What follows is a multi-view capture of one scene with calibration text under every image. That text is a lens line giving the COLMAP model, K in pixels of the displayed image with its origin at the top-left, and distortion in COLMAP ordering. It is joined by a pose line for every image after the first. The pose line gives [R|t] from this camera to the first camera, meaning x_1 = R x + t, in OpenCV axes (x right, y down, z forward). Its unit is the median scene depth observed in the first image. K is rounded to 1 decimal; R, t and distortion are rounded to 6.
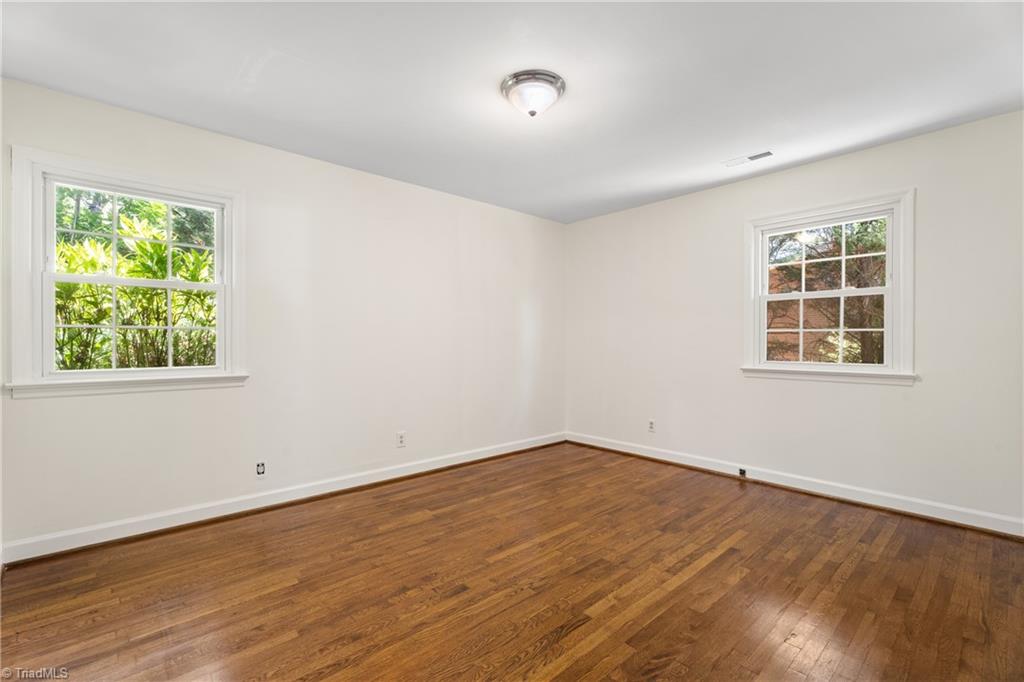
lens RADIAL K [[452.9, 0, 511.9], [0, 452.9, 341.2], [0, 0, 1]] dist [0.003405, 0.000240]
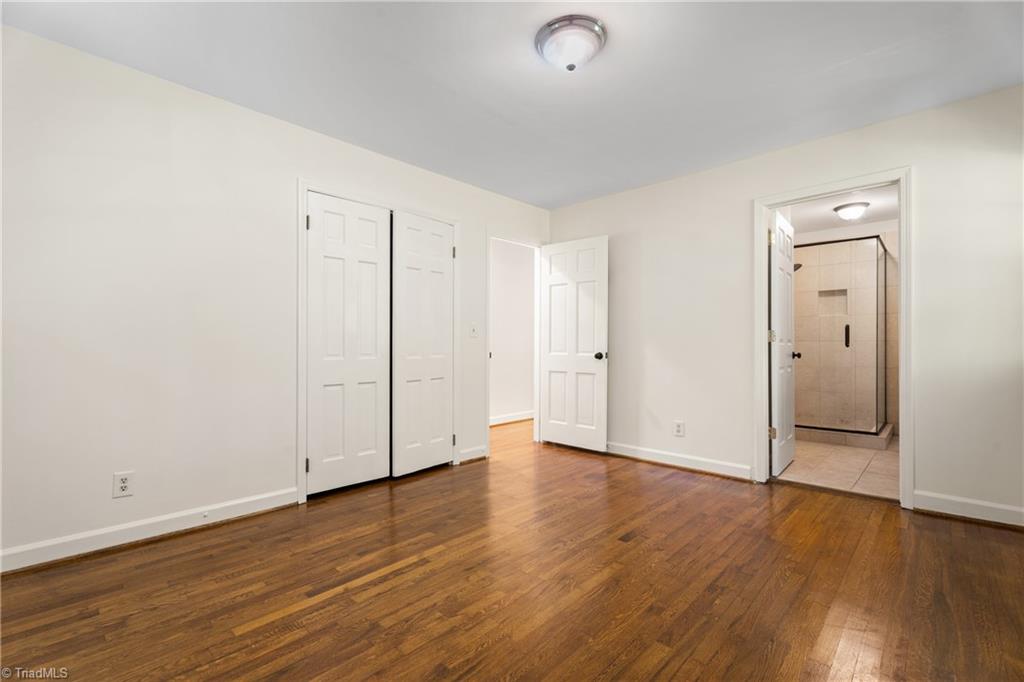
lens RADIAL K [[452.9, 0, 509.9], [0, 452.9, 341.4], [0, 0, 1]] dist [0.003405, 0.000240]
pose [[-0.998019, -0.003445, -0.062821, 0.219844], [-0.003428, 0.999994, -0.000368, 0.041604], [0.062822, -0.000151, -0.998025, 1.857477]]
